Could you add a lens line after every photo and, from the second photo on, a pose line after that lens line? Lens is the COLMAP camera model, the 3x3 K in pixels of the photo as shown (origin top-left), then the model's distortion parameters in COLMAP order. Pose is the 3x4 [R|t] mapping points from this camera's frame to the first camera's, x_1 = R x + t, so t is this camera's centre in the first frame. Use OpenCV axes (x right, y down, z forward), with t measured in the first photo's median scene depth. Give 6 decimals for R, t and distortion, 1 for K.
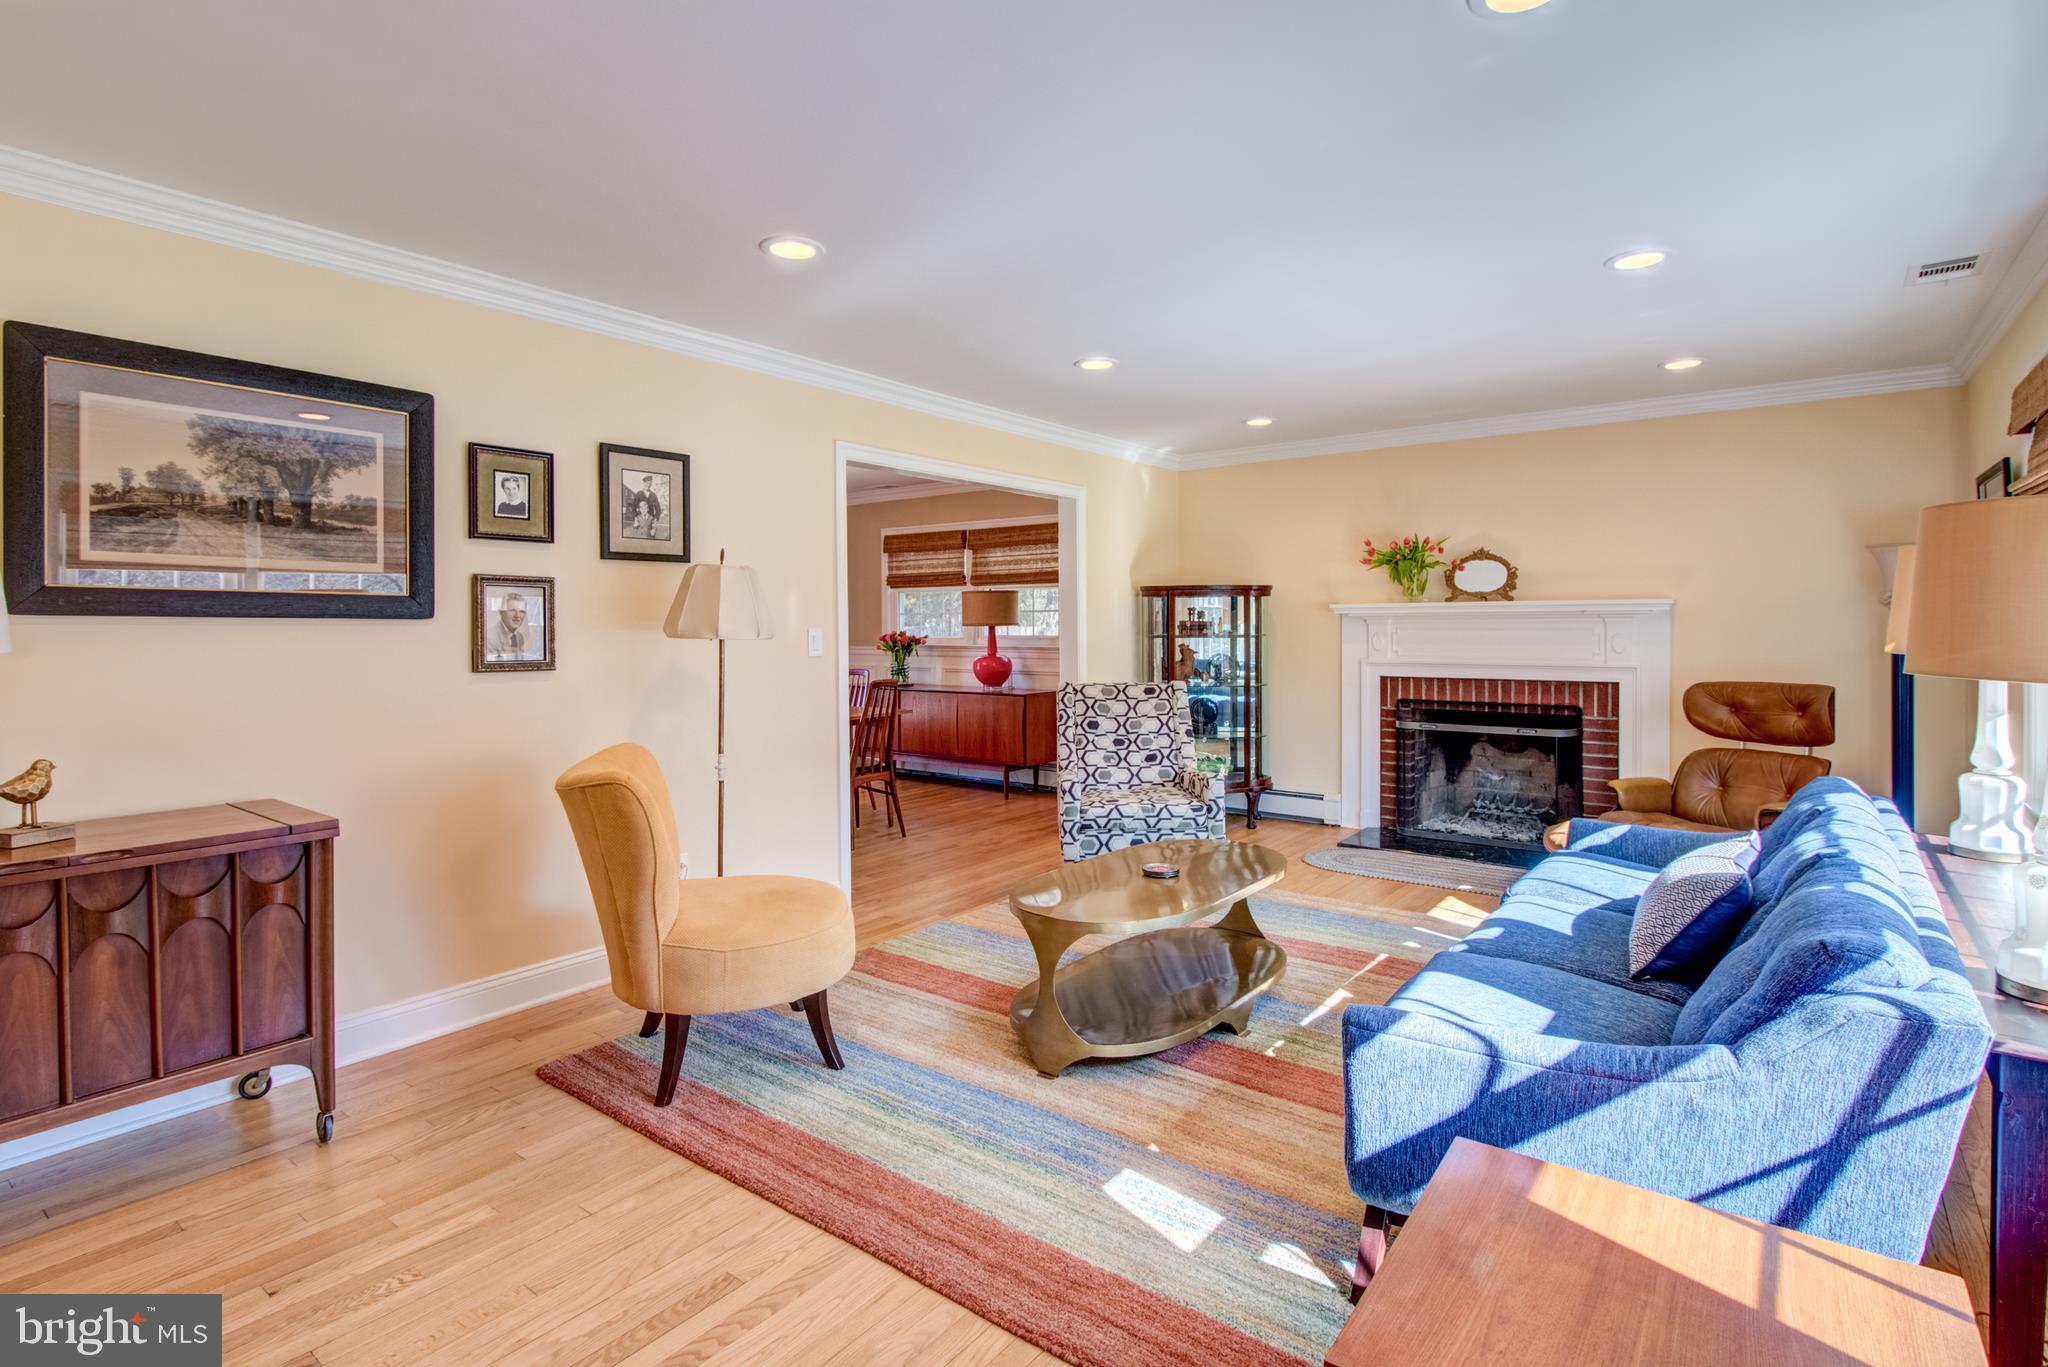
lens RADIAL K [[1010.6, 0, 1023.8], [0, 1010.6, 625.5], [0, 0, 1]] dist [-0.000935, -0.000286]
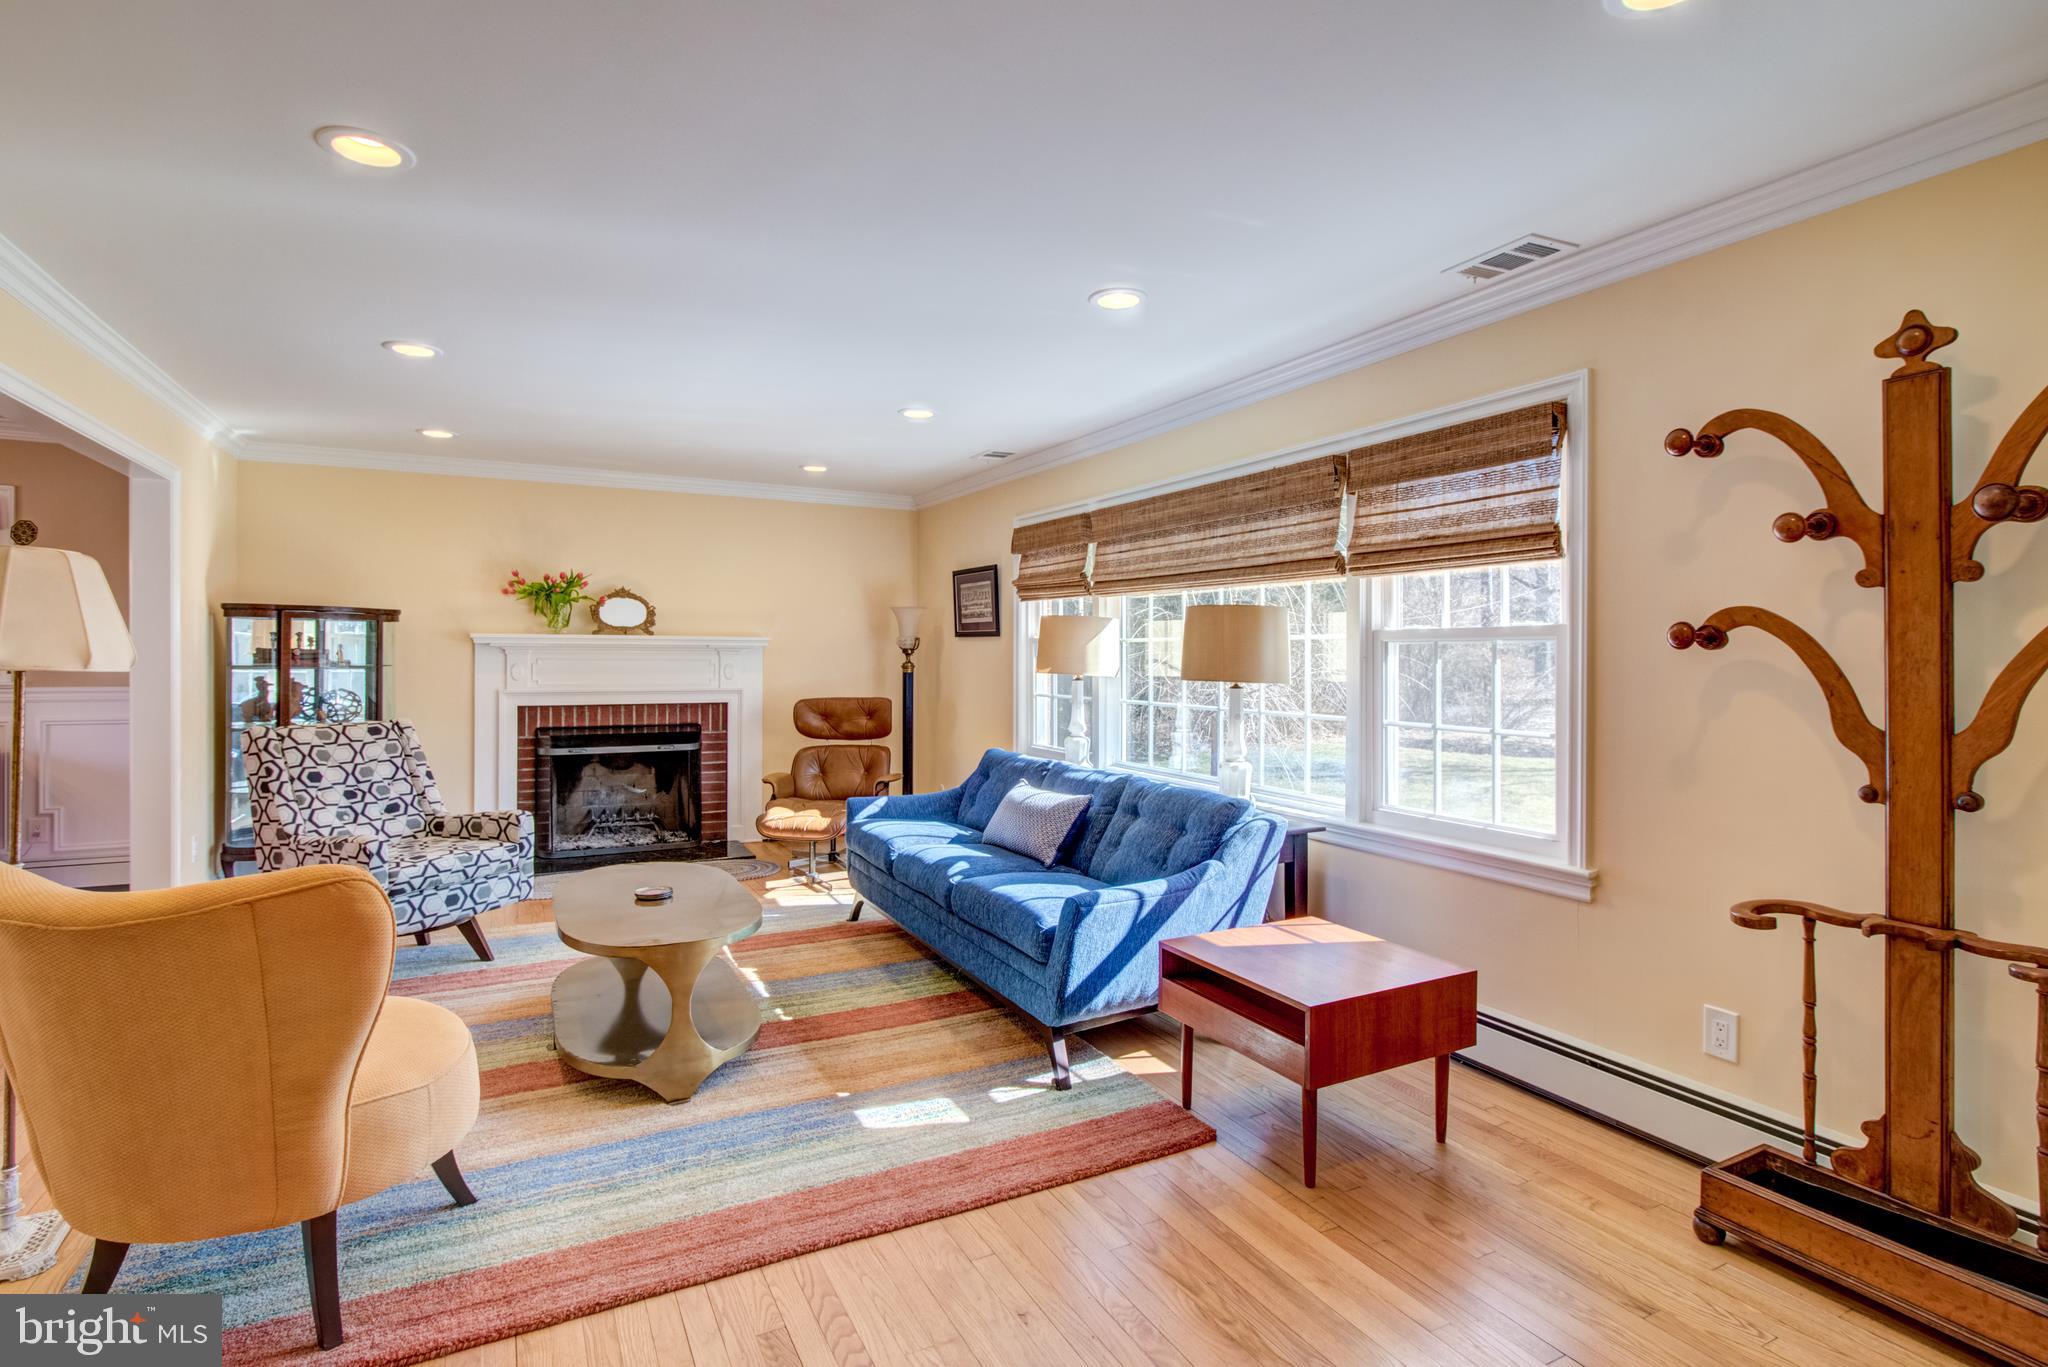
lens RADIAL K [[1006.3, 0, 1027.9], [0, 1006.3, 632.0], [0, 0, 1]] dist [0.002039, -0.000107]
pose [[0.415285, 0.028906, 0.909232, -0.428326], [-0.006640, 0.999565, -0.028744, 0.002279], [-0.909667, 0.005900, 0.415296, 0.149584]]
